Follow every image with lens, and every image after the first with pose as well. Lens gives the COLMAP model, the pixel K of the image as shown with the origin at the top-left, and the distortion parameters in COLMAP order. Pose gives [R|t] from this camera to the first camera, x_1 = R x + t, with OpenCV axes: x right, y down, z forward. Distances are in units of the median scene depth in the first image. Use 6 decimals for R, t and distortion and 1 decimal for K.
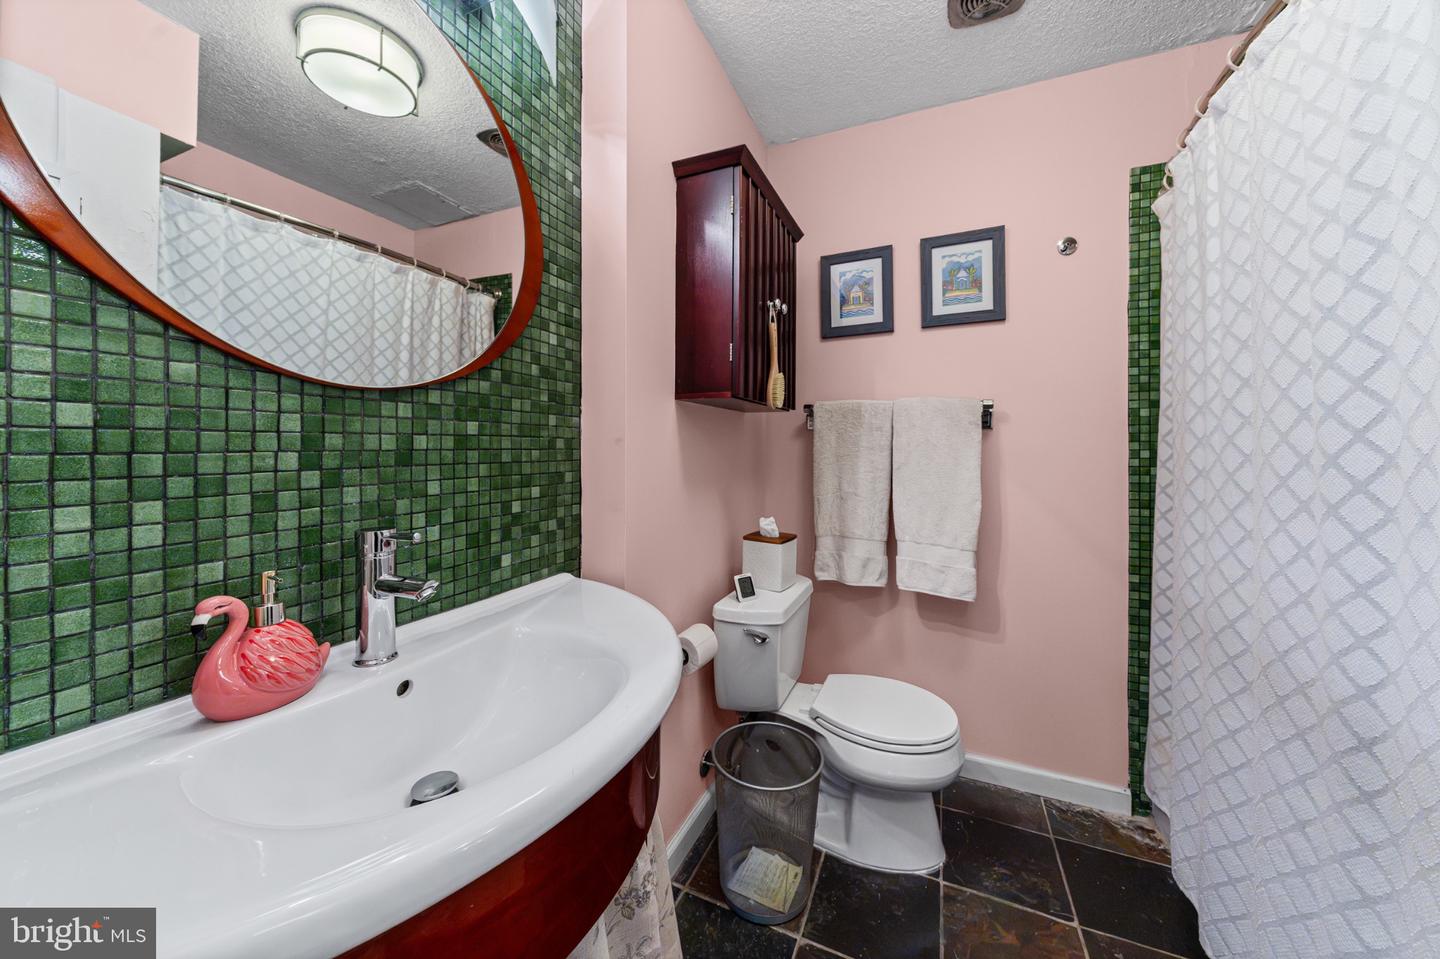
lens RADIAL K [[489.7, 0, 732.3], [0, 489.7, 444.8], [0, 0, 1]] dist [-0.000215, -0.000092]
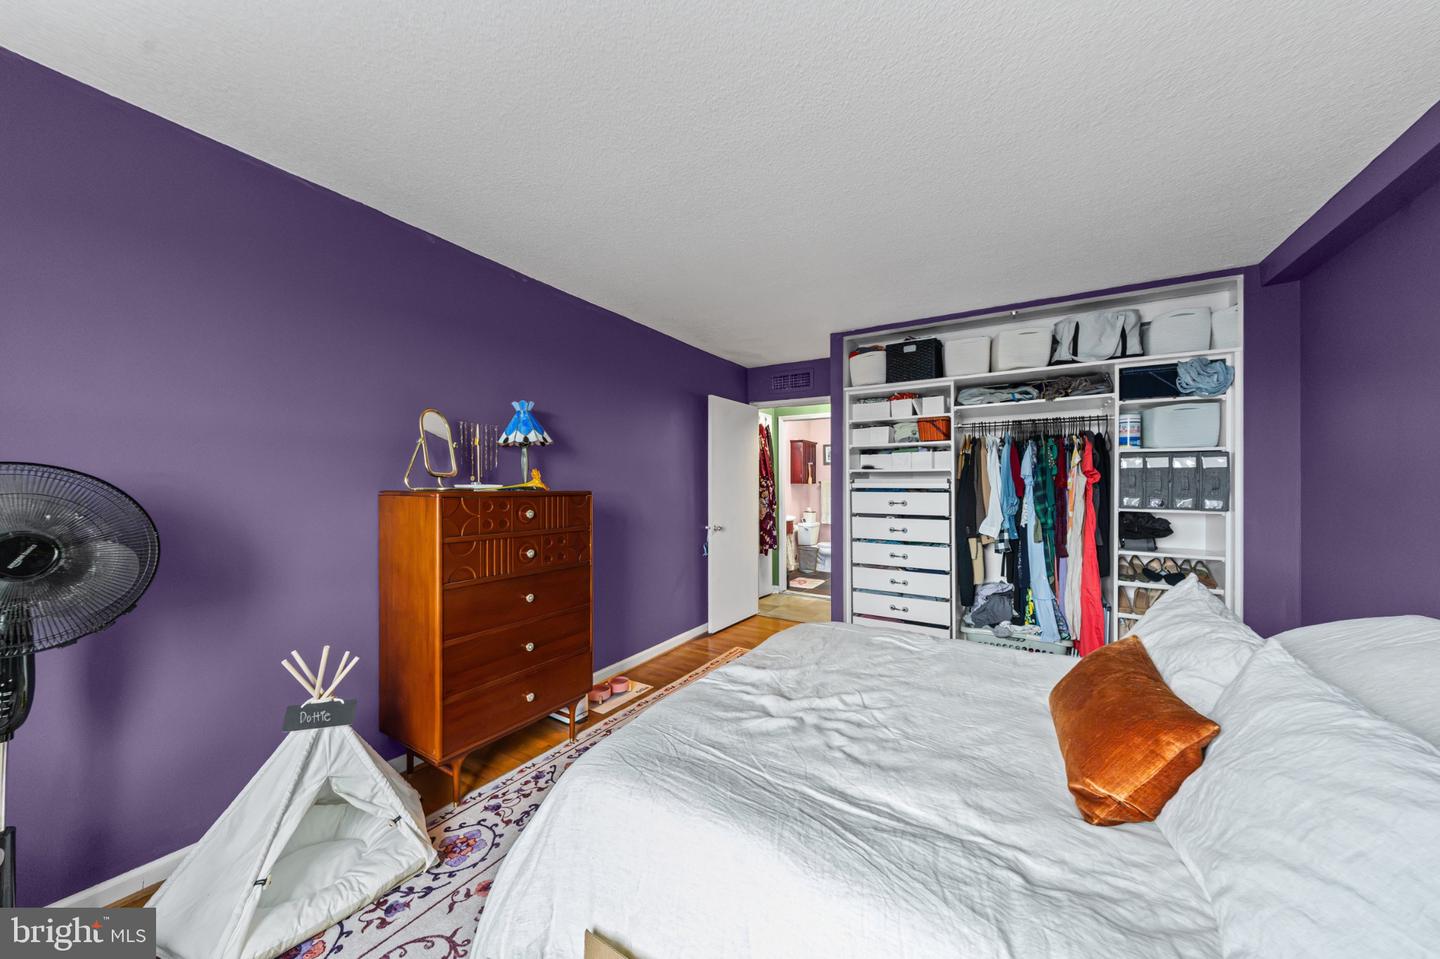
lens RADIAL K [[489.7, 0, 719.7], [0, 489.7, 485.9], [0, 0, 1]] dist [-0.000215, -0.000092]
pose [[0.989102, -0.002373, -0.147215, -0.085707], [0.002540, 0.999996, 0.000949, -0.066841], [0.147212, -0.001313, 0.989104, -3.938490]]
